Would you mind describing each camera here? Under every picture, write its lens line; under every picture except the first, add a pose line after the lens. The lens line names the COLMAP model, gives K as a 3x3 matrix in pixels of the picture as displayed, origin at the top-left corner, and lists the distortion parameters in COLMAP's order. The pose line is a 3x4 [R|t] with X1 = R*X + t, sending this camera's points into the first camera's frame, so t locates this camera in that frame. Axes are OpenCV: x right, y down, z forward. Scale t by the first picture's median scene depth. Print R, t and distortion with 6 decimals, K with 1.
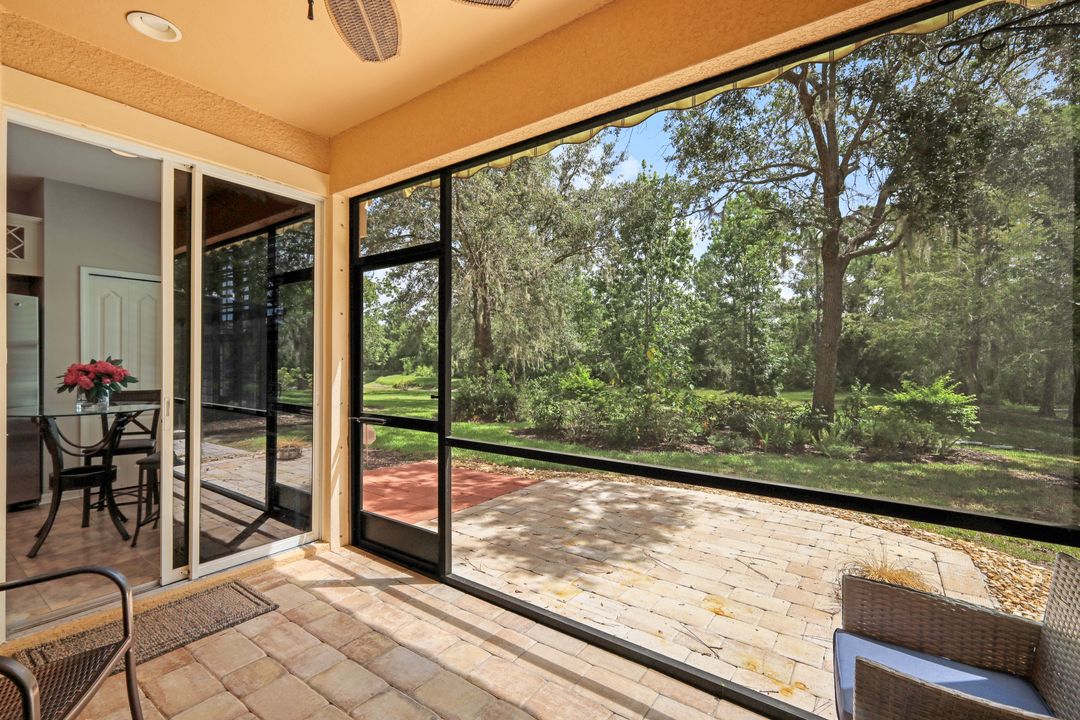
lens RADIAL K [[477.6, 0, 534.9], [0, 477.6, 356.4], [0, 0, 1]] dist [0.002412, 0.000303]
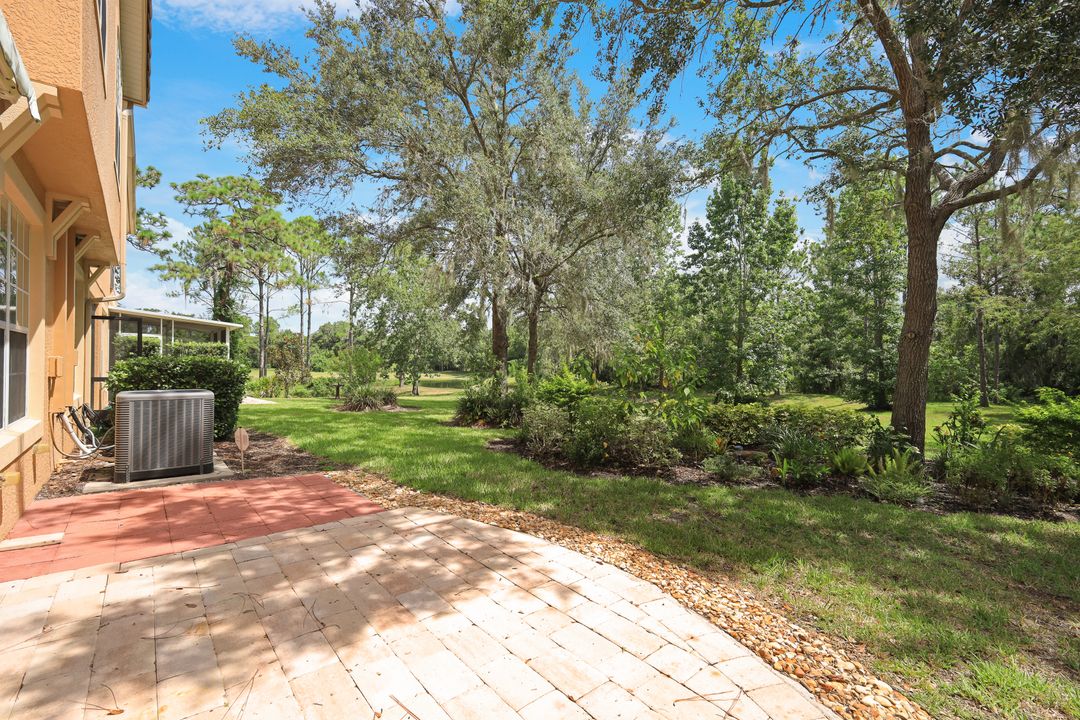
lens RADIAL K [[477.6, 0, 539.4], [0, 477.6, 356.3], [0, 0, 1]] dist [0.002412, 0.000303]
pose [[0.969309, -0.002310, -0.245833, 0.498544], [0.000269, 0.999965, -0.008336, 0.024432], [0.245844, 0.008014, 0.969276, 0.362557]]
